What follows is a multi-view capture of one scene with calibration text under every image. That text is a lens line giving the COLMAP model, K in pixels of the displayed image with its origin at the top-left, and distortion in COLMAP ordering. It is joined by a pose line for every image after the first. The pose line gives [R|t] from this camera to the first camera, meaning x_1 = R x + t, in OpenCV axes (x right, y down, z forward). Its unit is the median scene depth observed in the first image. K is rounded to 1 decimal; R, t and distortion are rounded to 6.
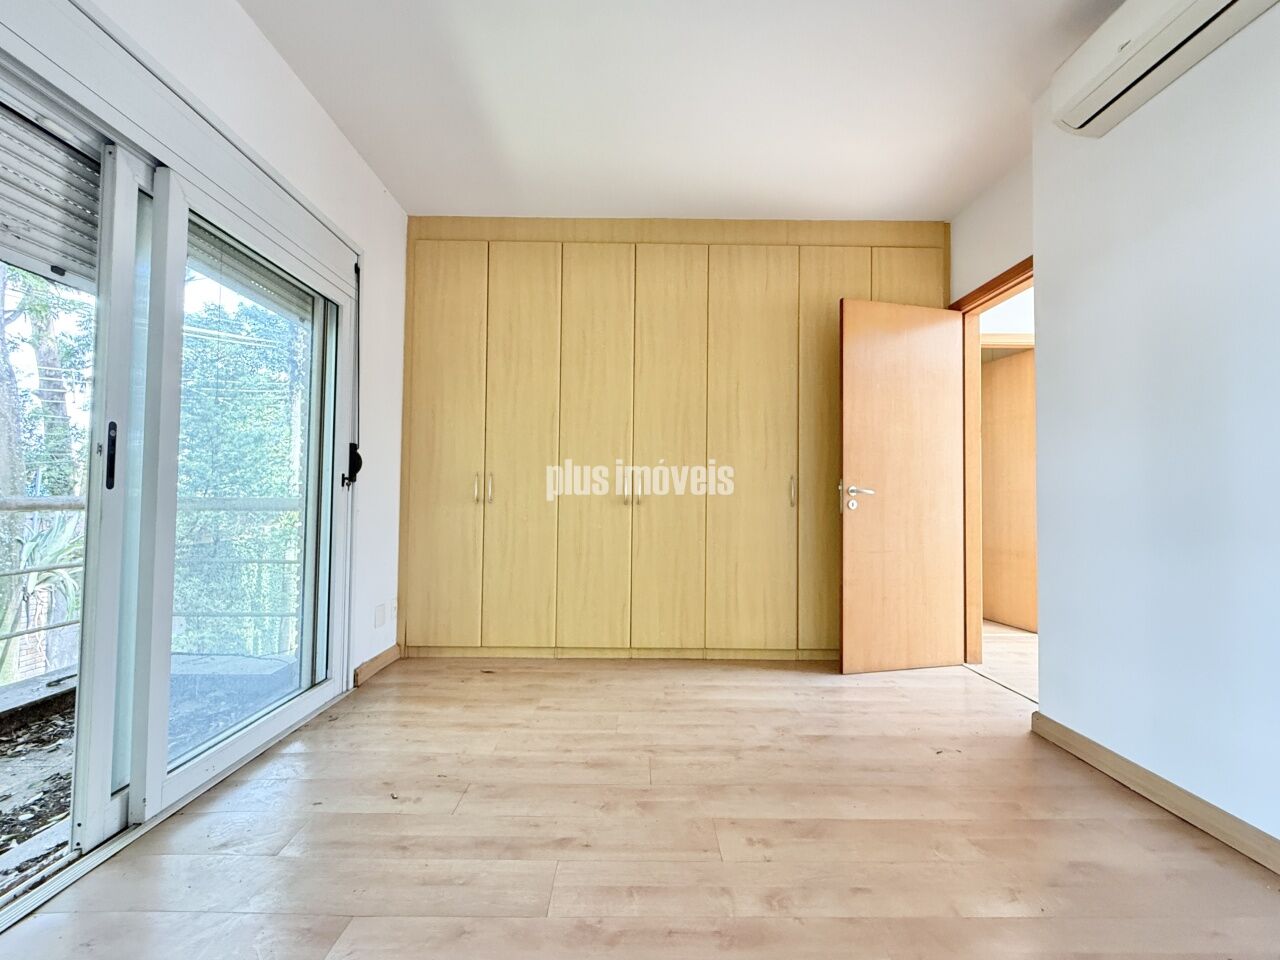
lens RADIAL K [[556.6, 0, 640.1], [0, 556.6, 480.2], [0, 0, 1]] dist [-0.001795, -0.000211]
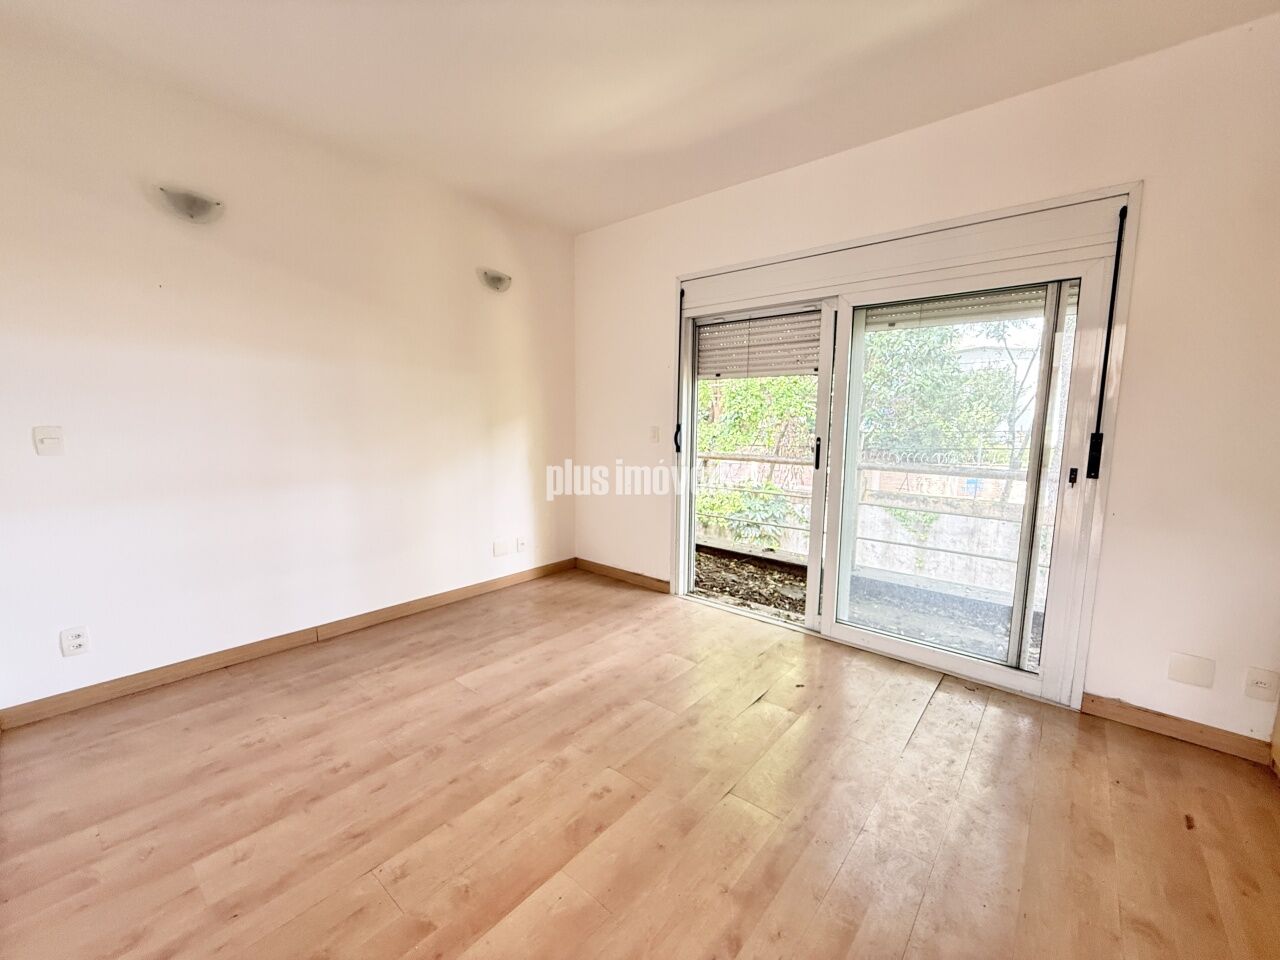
lens RADIAL K [[510.5, 0, 639.7], [0, 510.5, 478.8], [0, 0, 1]] dist [0.000929, -0.000137]
pose [[-0.650552, 0.069148, -0.756307, 0.948044], [0.002698, 0.996051, 0.088747, -0.121546], [0.759457, 0.055695, -0.648169, 1.741534]]
